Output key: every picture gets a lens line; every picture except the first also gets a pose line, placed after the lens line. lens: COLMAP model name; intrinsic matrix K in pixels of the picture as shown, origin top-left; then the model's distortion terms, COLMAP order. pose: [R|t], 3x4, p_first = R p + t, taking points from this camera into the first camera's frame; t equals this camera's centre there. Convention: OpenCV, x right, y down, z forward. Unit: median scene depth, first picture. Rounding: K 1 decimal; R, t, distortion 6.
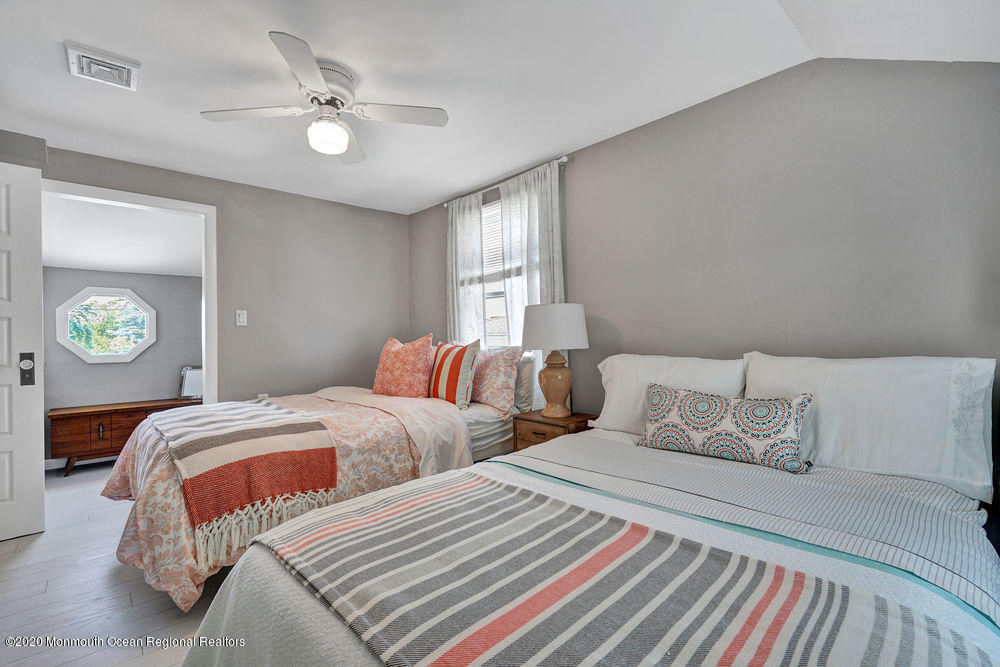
lens RADIAL K [[449.6, 0, 500.8], [0, 449.6, 335.7], [0, 0, 1]] dist [-0.001673, 0.001846]
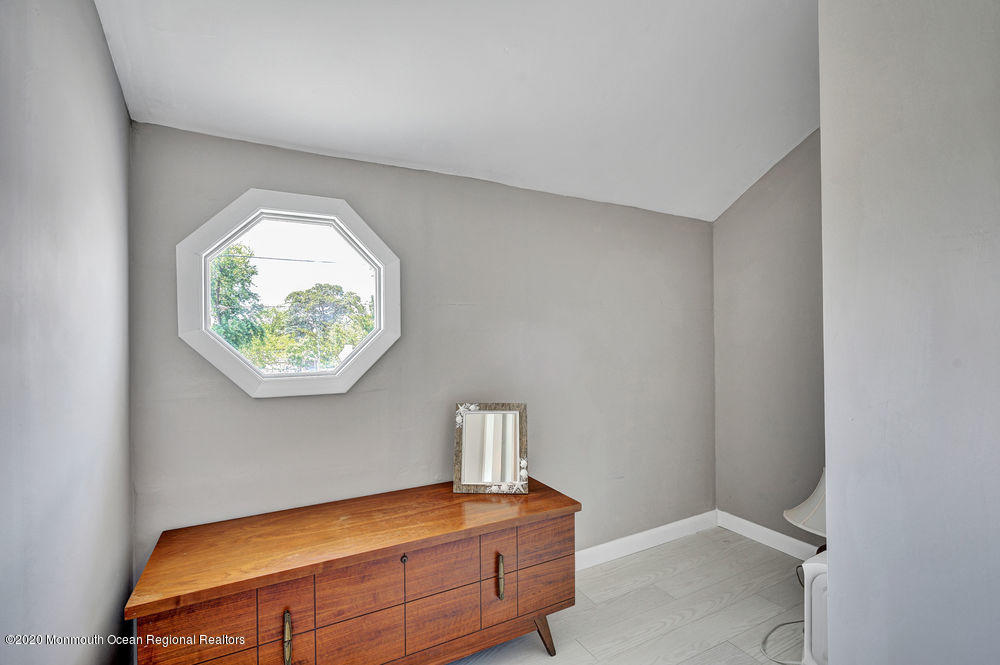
lens RADIAL K [[449.6, 0, 498.0], [0, 449.6, 333.1], [0, 0, 1]] dist [-0.001673, 0.001846]
pose [[0.966343, -0.000969, -0.257255, -0.582302], [0.000348, 0.999997, -0.002456, 0.009218], [0.257256, 0.002284, 0.966340, 0.643594]]
